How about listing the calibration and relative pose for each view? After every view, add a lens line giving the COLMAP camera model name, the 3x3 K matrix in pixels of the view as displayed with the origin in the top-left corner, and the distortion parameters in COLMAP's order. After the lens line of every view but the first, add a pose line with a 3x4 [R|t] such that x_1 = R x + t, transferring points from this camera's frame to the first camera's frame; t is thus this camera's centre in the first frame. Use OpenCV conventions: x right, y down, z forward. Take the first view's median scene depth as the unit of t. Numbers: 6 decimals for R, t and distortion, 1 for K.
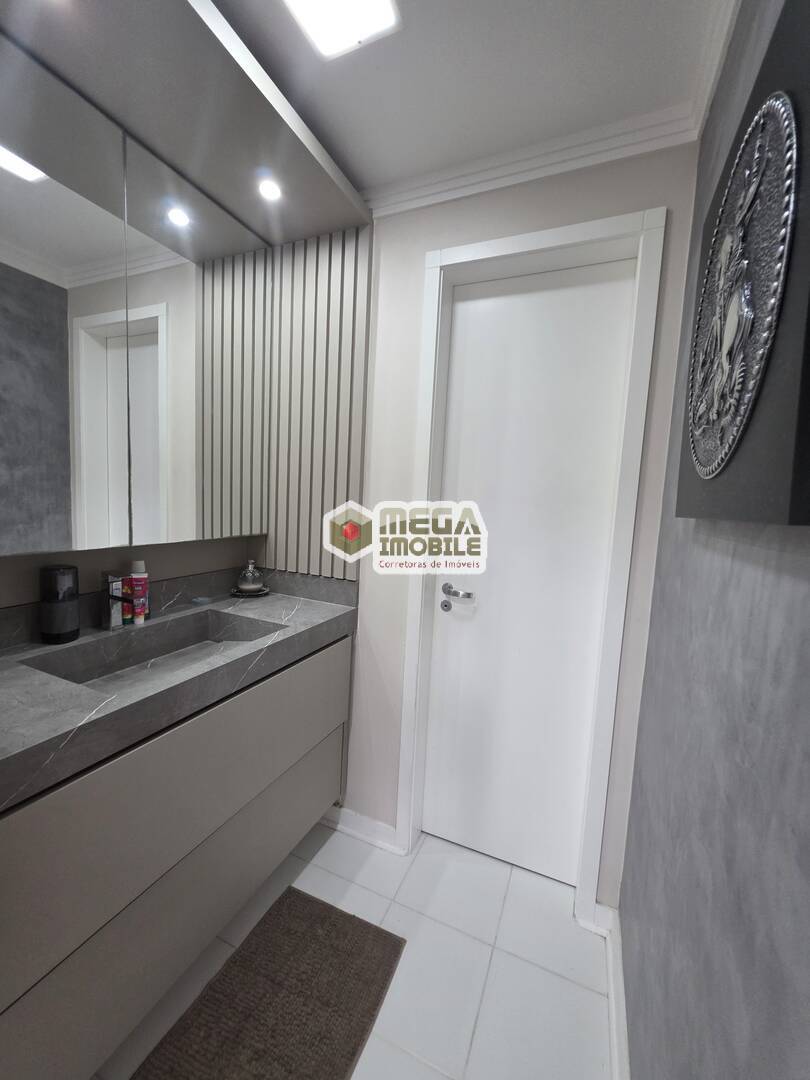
lens RADIAL K [[430.2, 0, 404.3], [0, 430.2, 540.5], [0, 0, 1]] dist [0.003086, 0.000207]
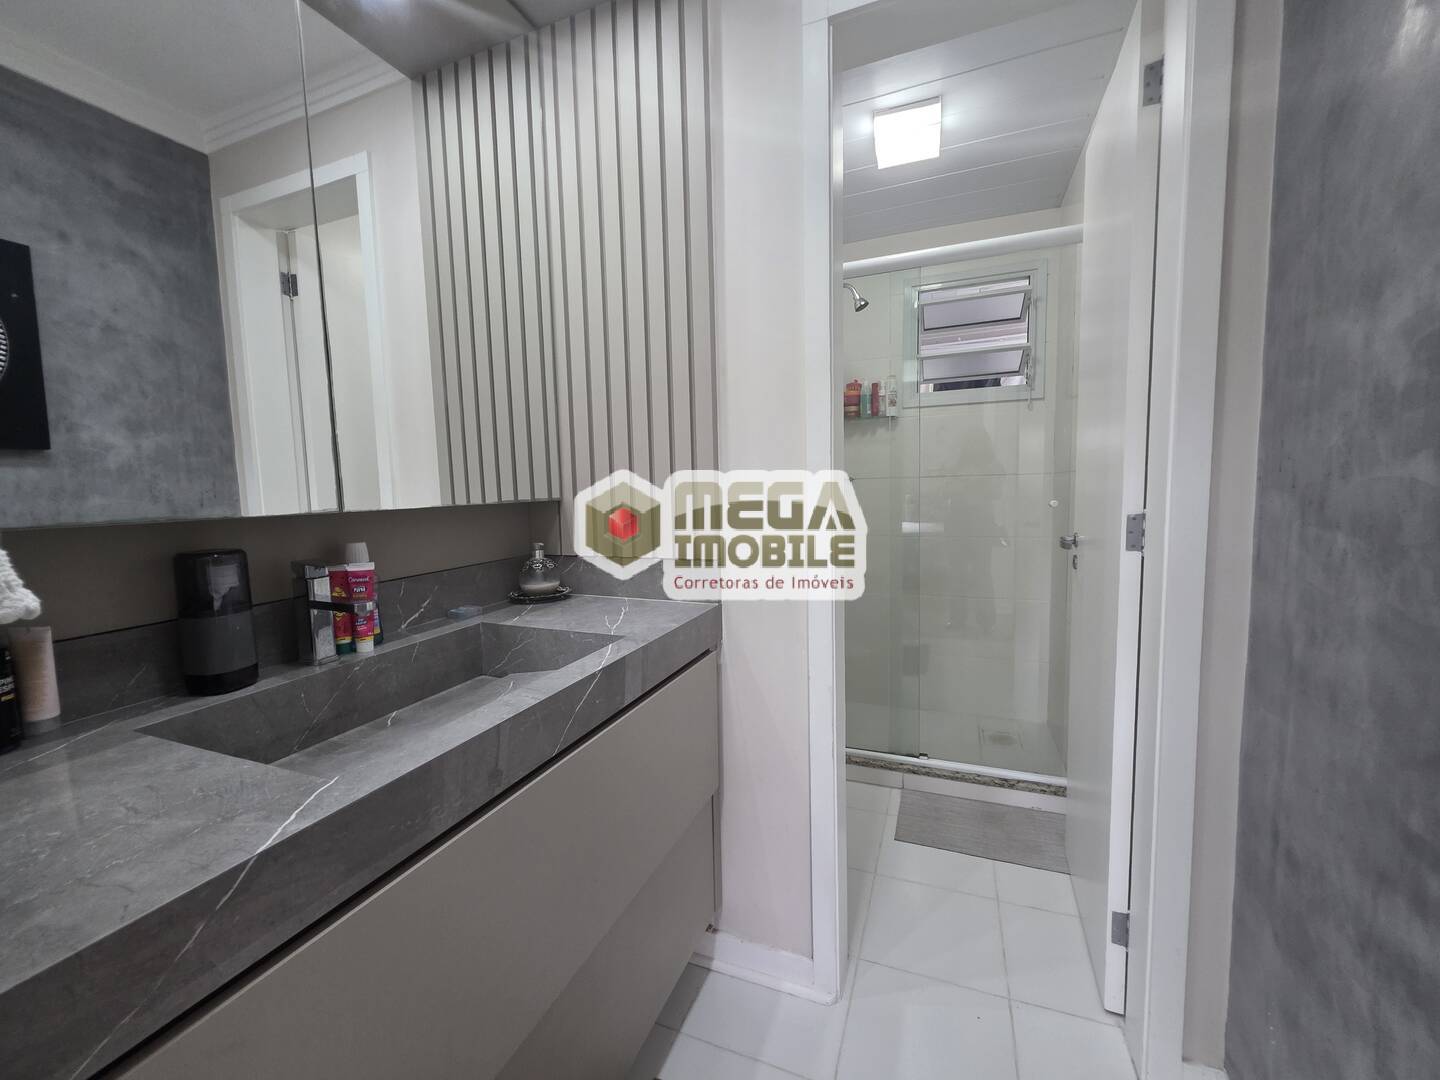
lens RADIAL K [[573.7, 0, 717.4], [0, 573.7, 537.7], [0, 0, 1]] dist [0.003086, 0.000207]
pose [[0.996591, -0.078209, 0.026279, -0.143795], [0.078494, 0.996864, -0.009995, 0.078379], [-0.025415, 0.012024, 0.999605, 0.204246]]
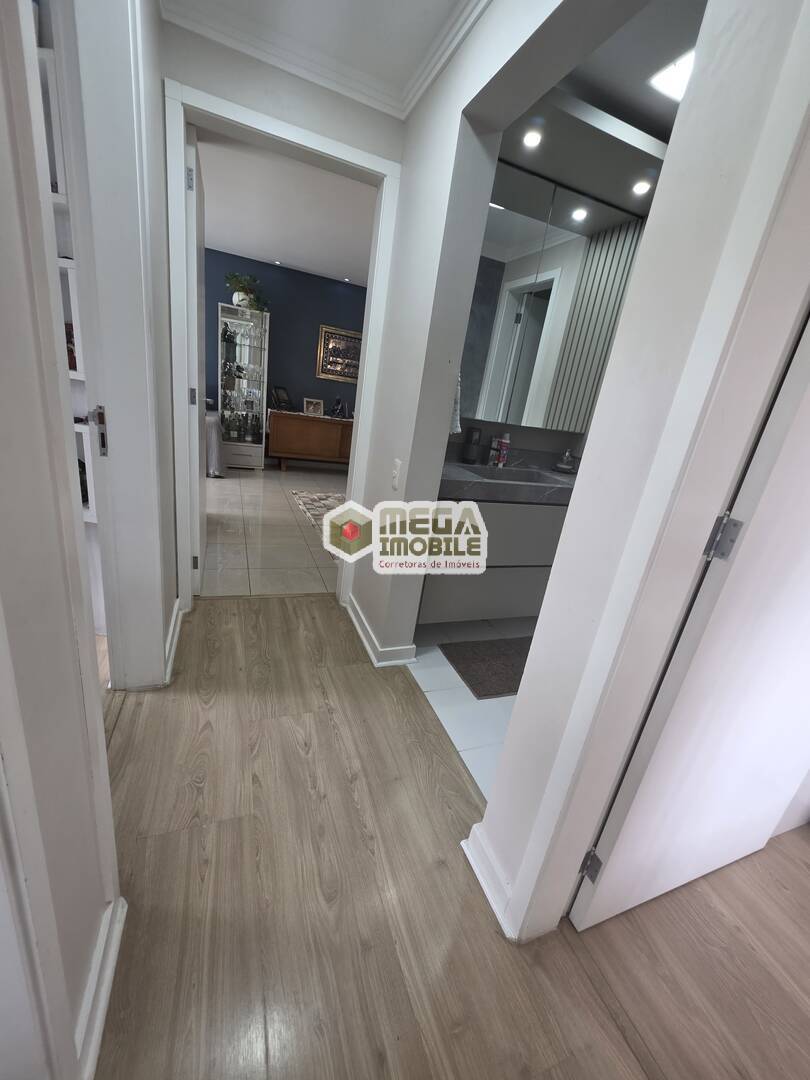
lens RADIAL K [[430.2, 0, 409.0], [0, 430.2, 544.8], [0, 0, 1]] dist [0.003086, 0.000207]
pose [[0.708535, 0.279630, -0.647908, 0.384247], [-0.176760, 0.959196, 0.220679, 0.157217], [0.683179, -0.041835, 0.729051, -0.606388]]
